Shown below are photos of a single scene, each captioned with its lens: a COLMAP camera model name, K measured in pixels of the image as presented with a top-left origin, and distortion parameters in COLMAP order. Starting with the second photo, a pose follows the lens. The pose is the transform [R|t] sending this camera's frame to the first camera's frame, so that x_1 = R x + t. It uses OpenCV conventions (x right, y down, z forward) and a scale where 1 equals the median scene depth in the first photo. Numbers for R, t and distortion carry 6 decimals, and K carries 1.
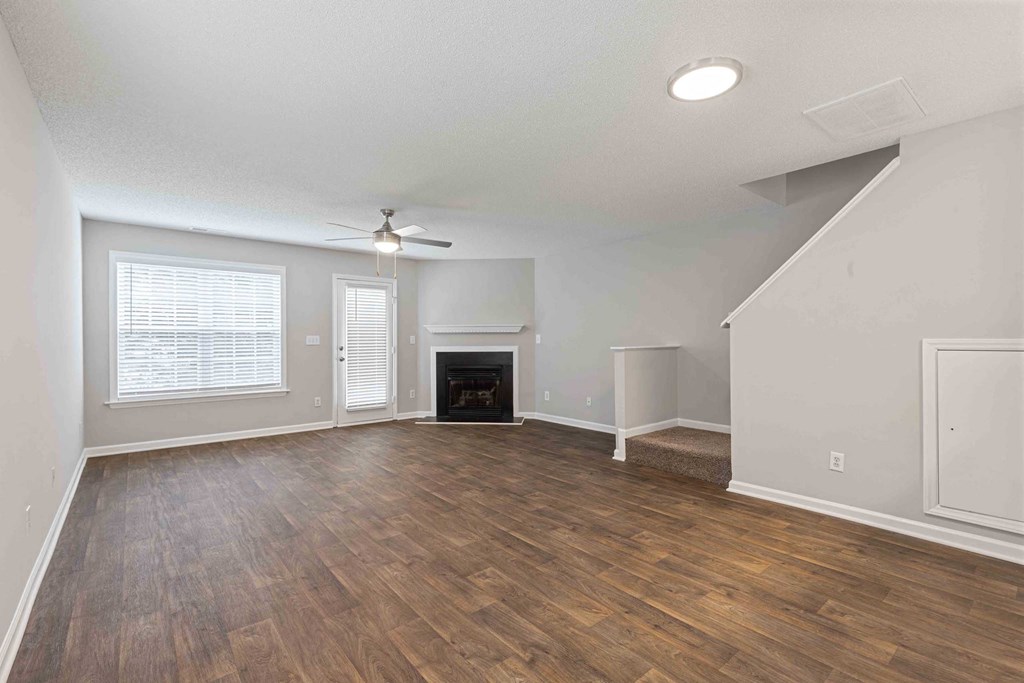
lens RADIAL K [[459.7, 0, 526.1], [0, 459.7, 345.8], [0, 0, 1]] dist [0.011596, -0.000234]
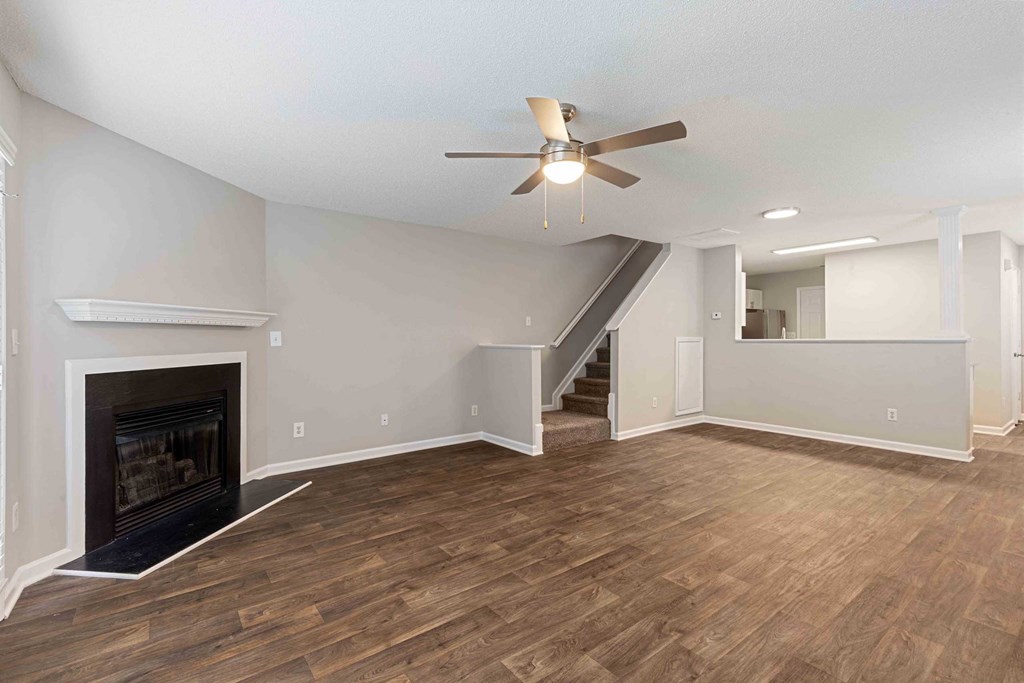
lens RADIAL K [[459.7, 0, 522.4], [0, 459.7, 324.5], [0, 0, 1]] dist [0.011596, -0.000234]
pose [[0.051632, 0.032393, 0.998141, -0.641795], [0.020140, 0.999237, -0.033470, -0.008006], [-0.998463, 0.021831, 0.050941, 0.744988]]
